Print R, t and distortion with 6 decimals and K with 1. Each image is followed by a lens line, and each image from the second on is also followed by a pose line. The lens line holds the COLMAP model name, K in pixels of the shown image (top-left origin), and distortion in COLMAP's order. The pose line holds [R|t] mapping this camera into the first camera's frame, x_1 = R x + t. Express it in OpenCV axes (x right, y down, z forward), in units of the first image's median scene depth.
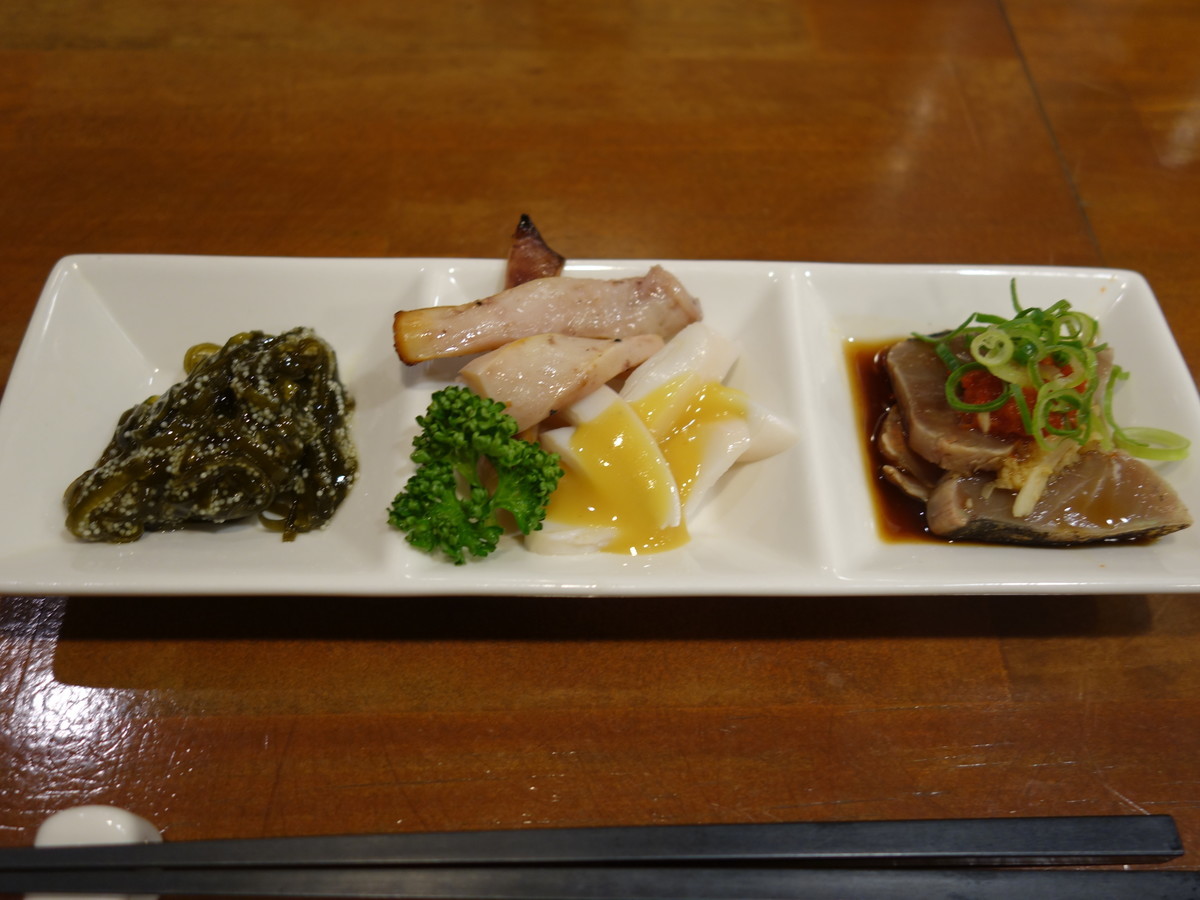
lens RADIAL K [[1002.4, 0, 600.0], [0, 1002.4, 450.0], [0, 0, 1]] dist [0.021301, 0.004897]
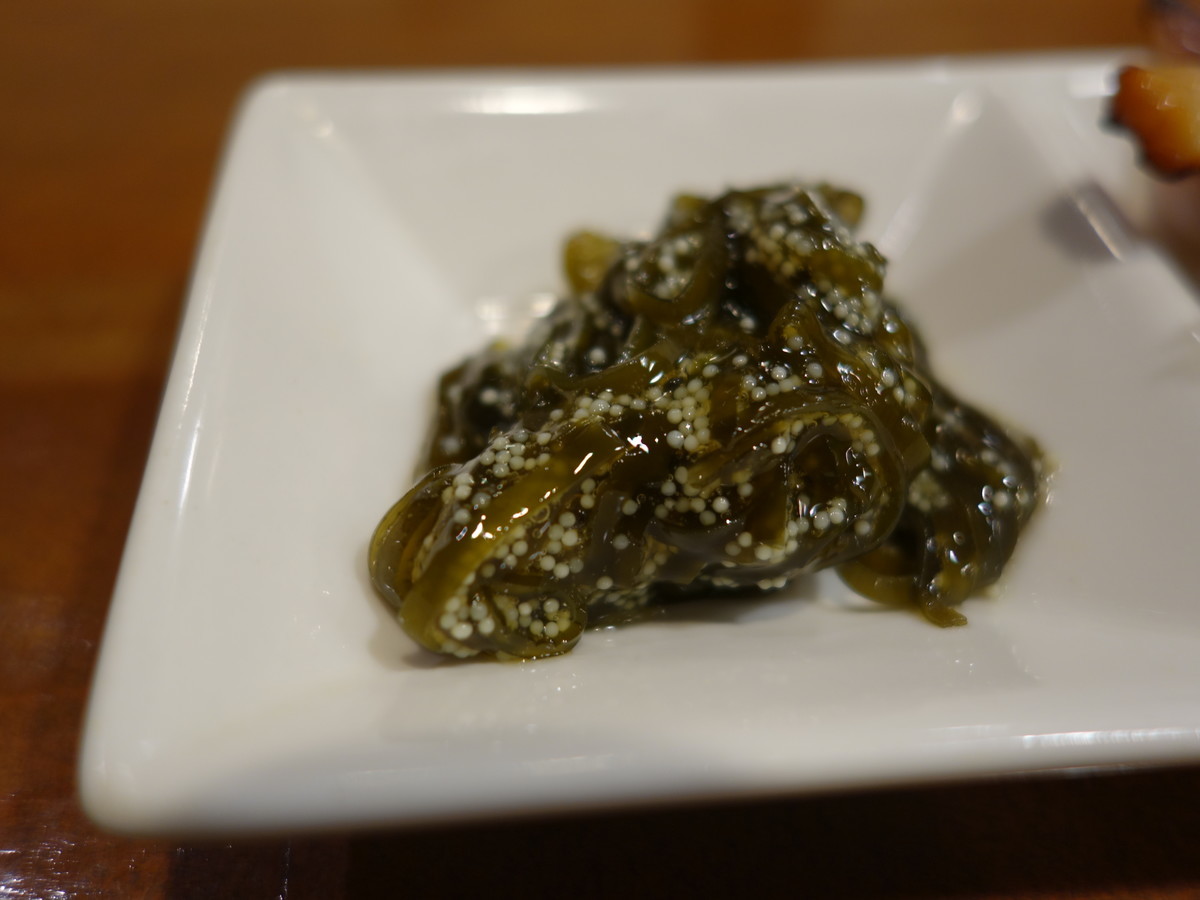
lens RADIAL K [[1002.4, 0, 600.0], [0, 1002.4, 450.0], [0, 0, 1]] dist [0.021301, 0.004897]
pose [[0.996840, -0.066949, 0.042748, -0.466363], [0.073450, 0.981793, -0.175179, 0.084056], [-0.030242, 0.177766, 0.983608, 0.634257]]
